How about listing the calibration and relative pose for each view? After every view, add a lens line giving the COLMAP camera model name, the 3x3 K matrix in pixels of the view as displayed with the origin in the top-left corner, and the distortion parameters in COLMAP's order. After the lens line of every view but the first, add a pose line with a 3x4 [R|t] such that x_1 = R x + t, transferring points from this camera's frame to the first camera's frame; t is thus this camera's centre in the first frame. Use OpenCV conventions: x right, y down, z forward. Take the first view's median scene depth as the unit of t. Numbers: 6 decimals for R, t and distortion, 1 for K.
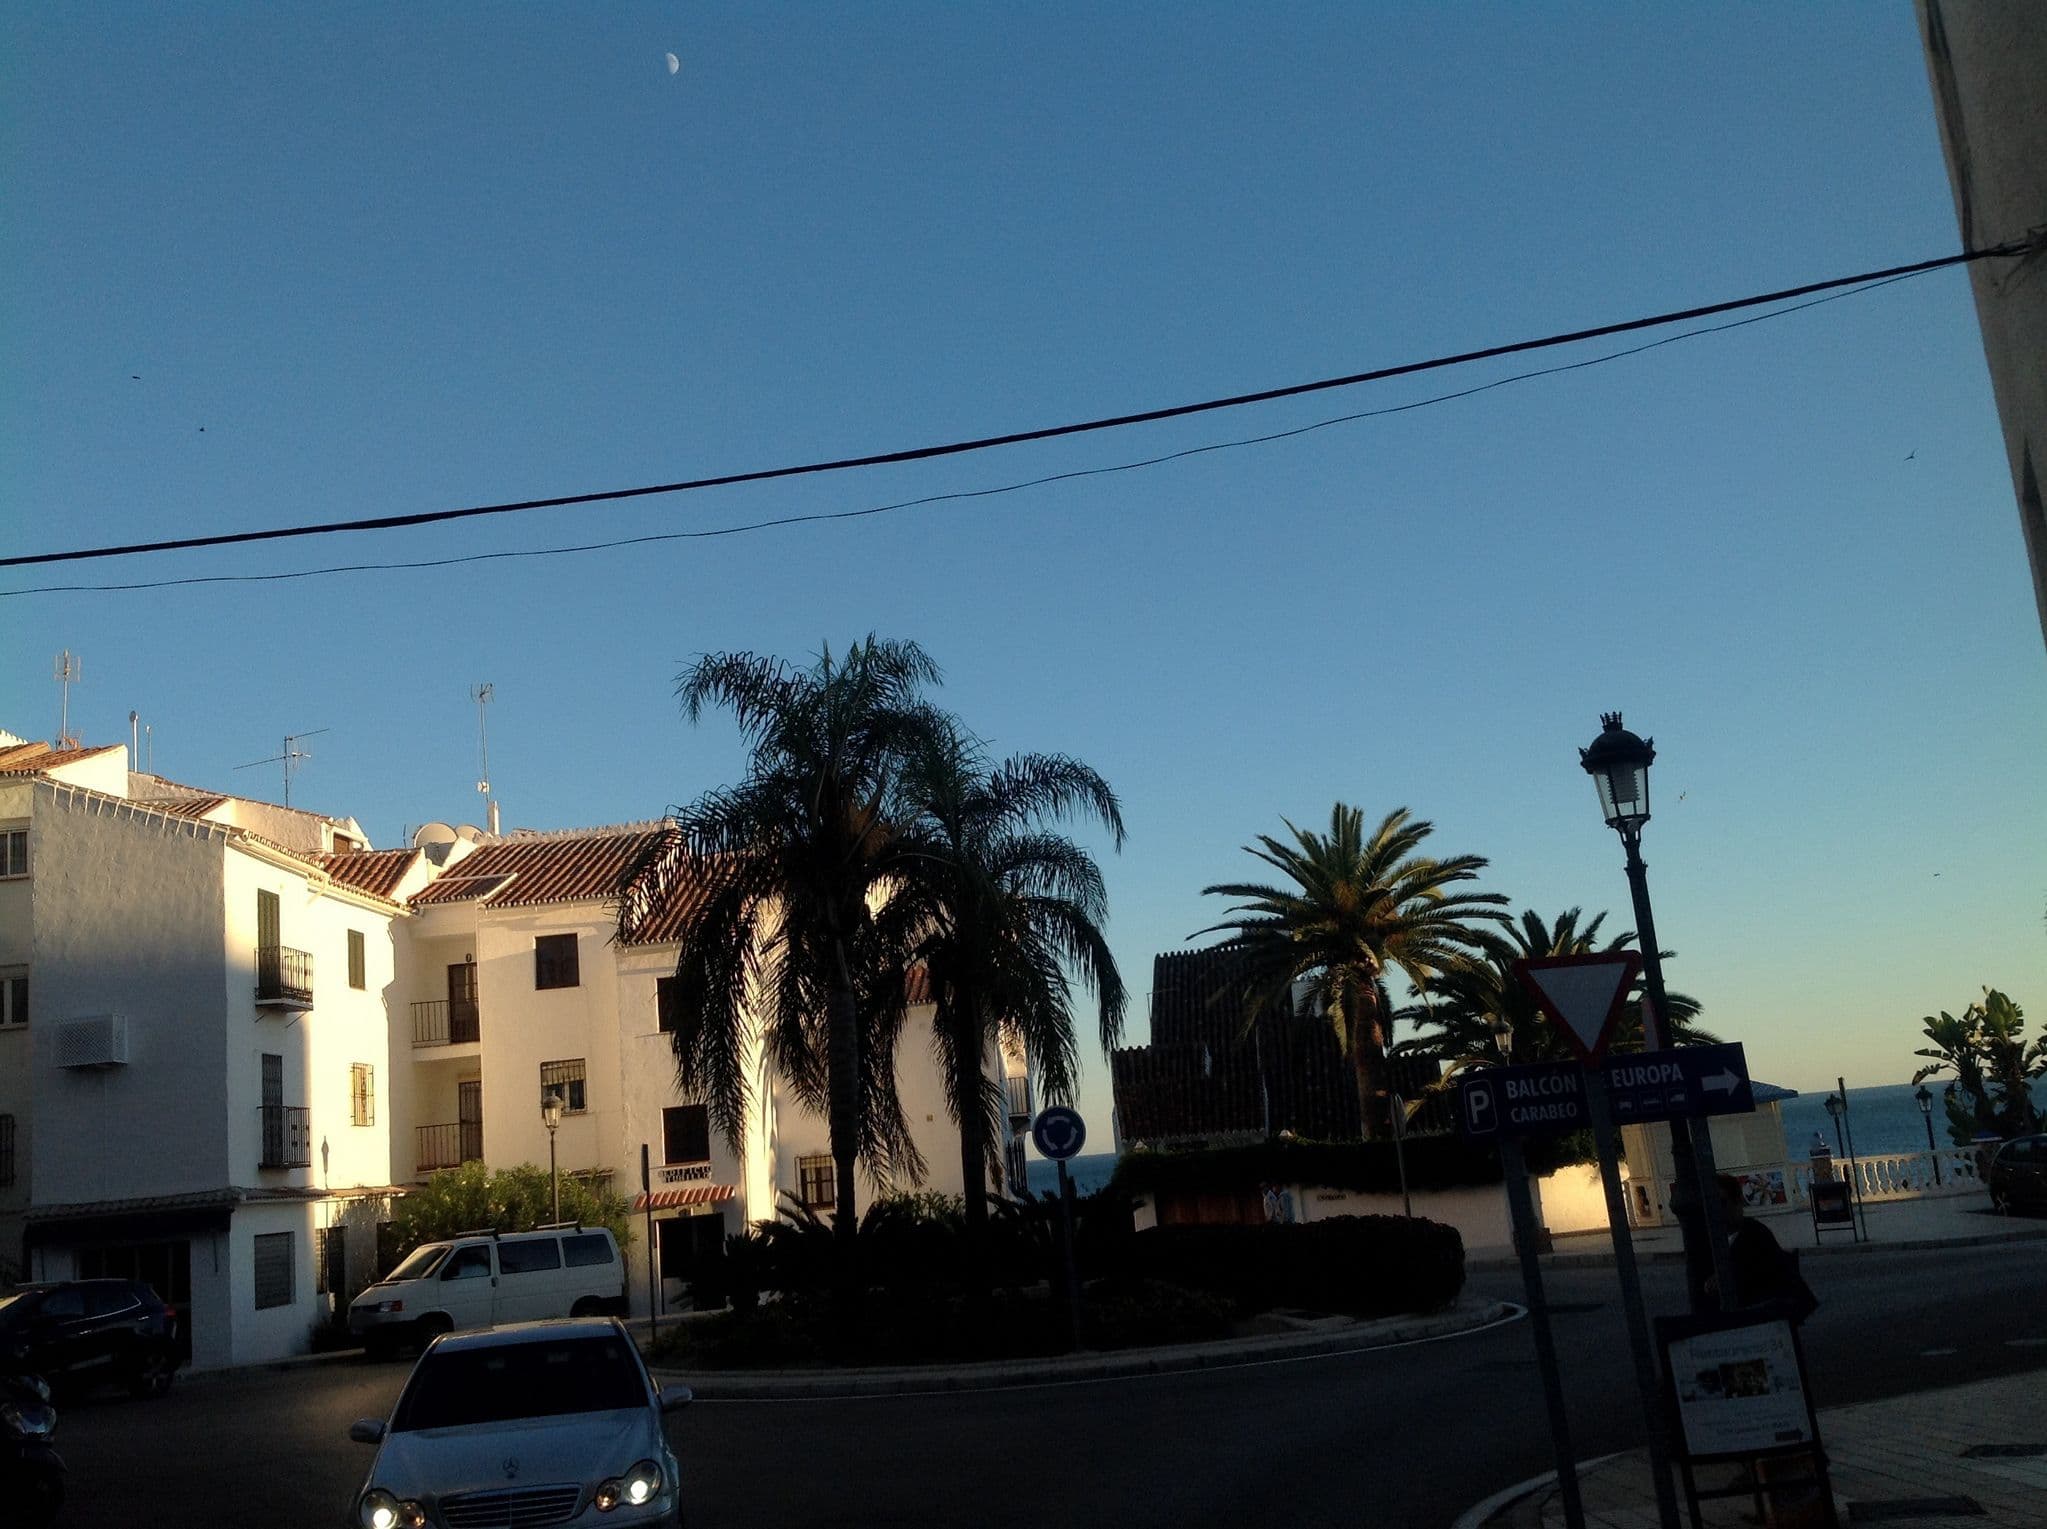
lens RADIAL K [[1856.5, 0, 1051.1], [0, 1856.5, 767.5], [0, 0, 1]] dist [0.194490, -0.404938]
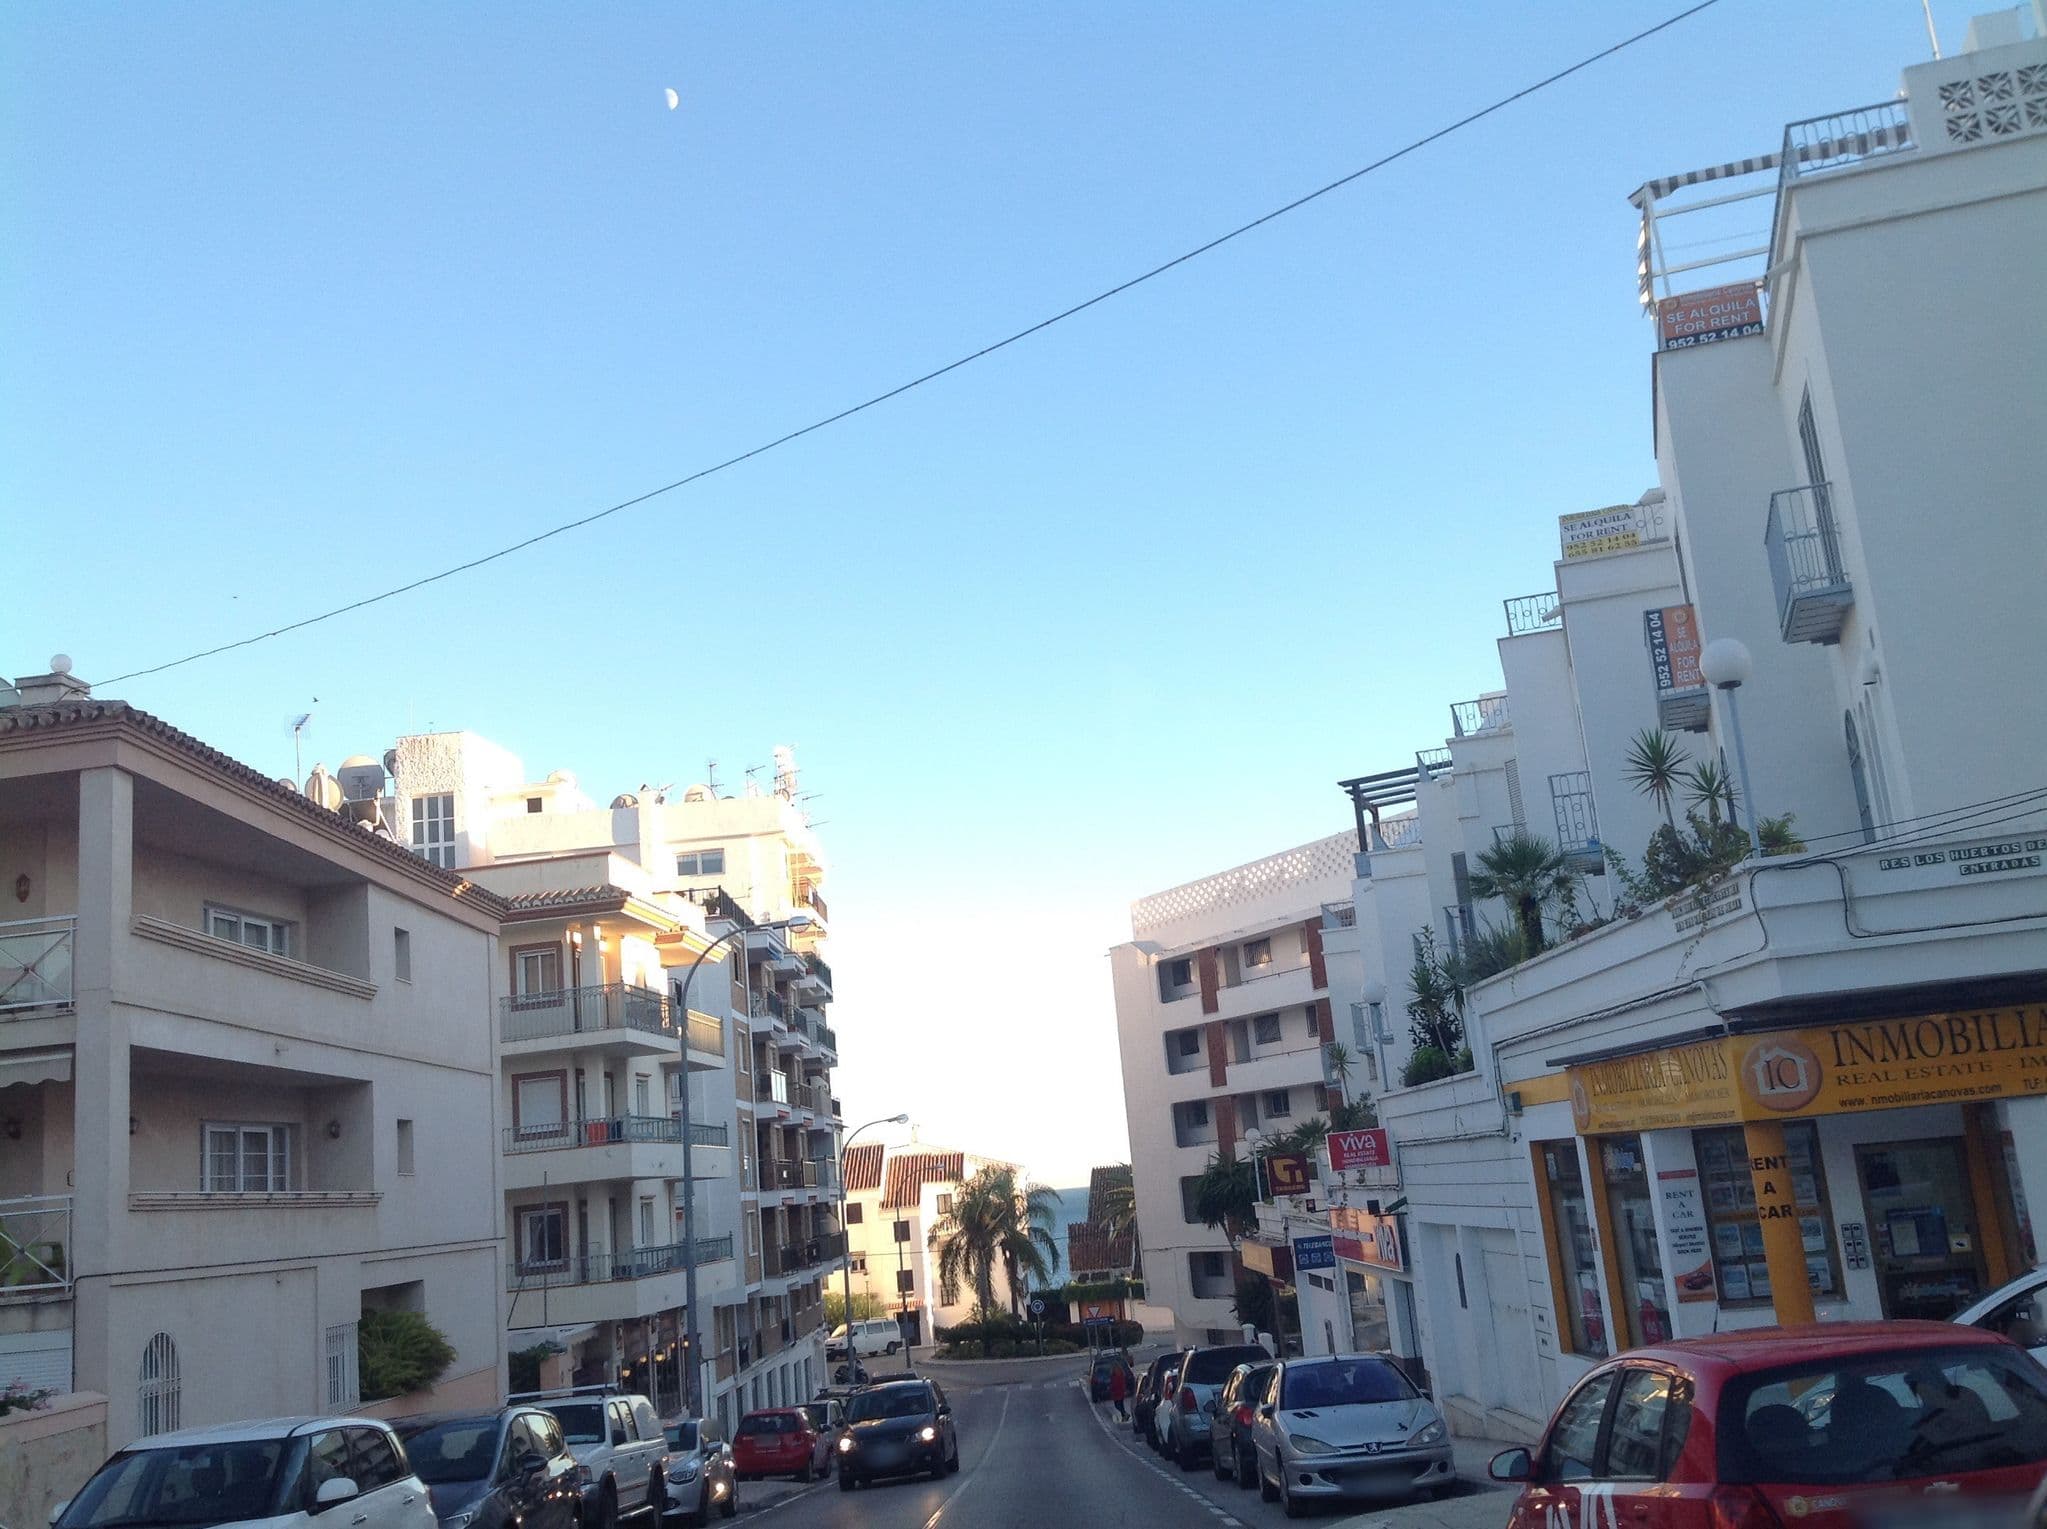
lens RADIAL K [[1856.5, 0, 1051.1], [0, 1856.5, 767.5], [0, 0, 1]] dist [0.194490, -0.404938]
pose [[0.999998, -0.001097, 0.001796, 0.013964], [0.001123, 0.999892, -0.014677, -0.498671], [-0.001779, 0.014679, 0.999891, -1.705444]]
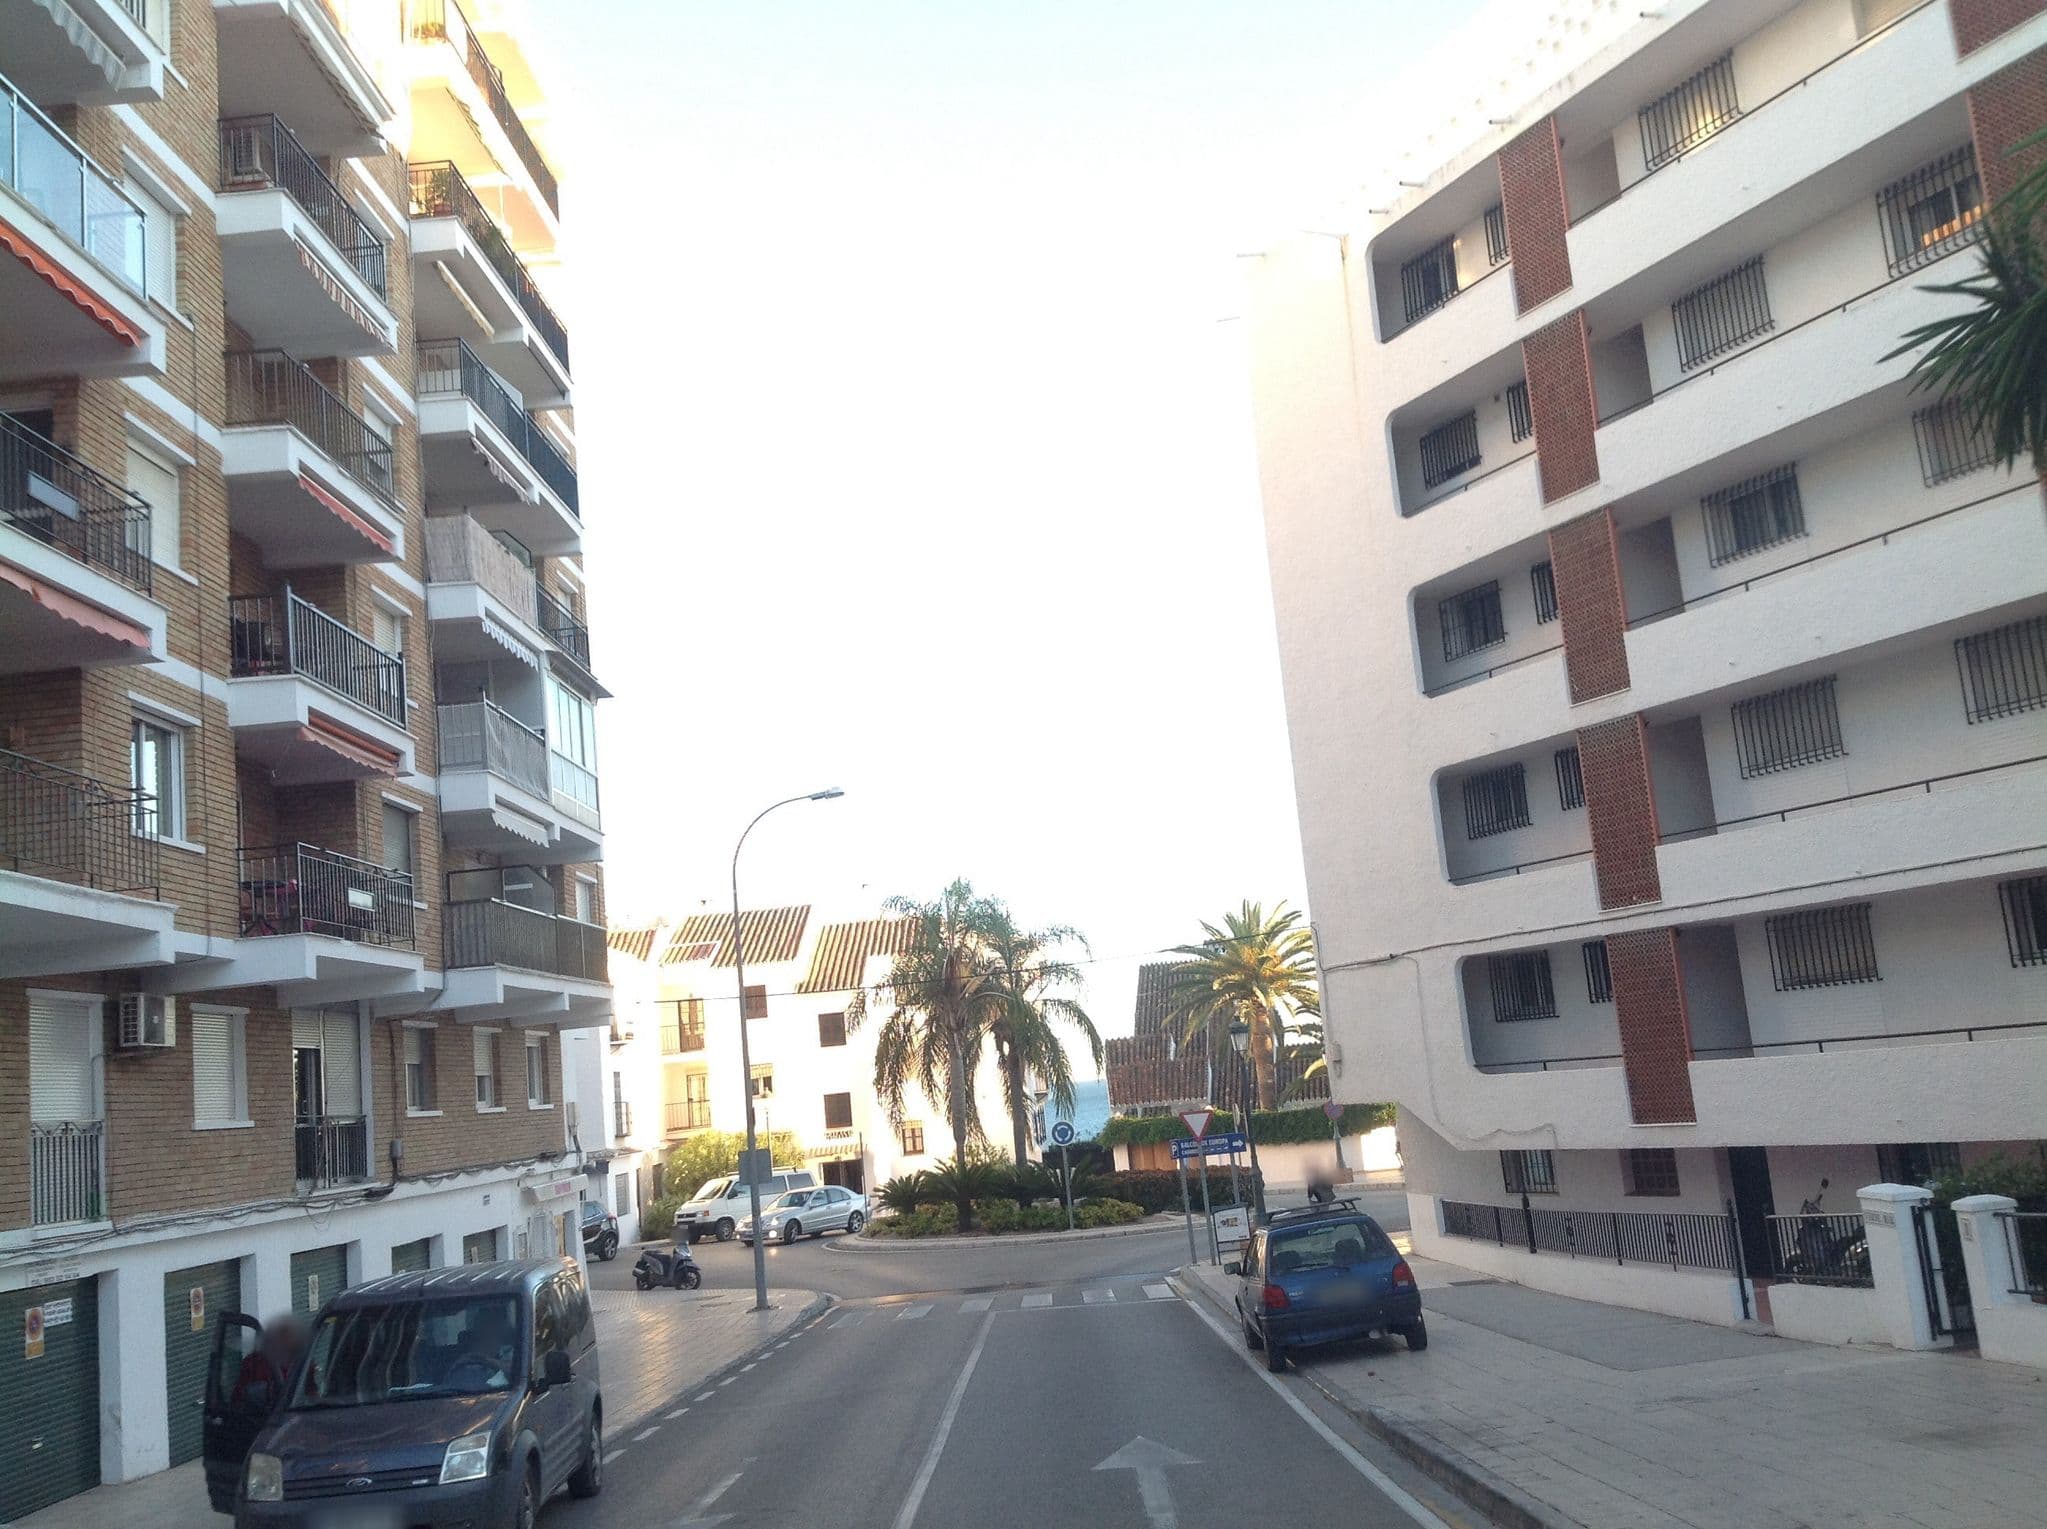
lens RADIAL K [[1856.5, 0, 1051.1], [0, 1856.5, 767.5], [0, 0, 1]] dist [0.194490, -0.404938]
pose [[0.999966, -0.003510, -0.007528, 0.004022], [0.003802, 0.999225, 0.039182, -0.160386], [0.007385, -0.039210, 0.999204, -0.590776]]
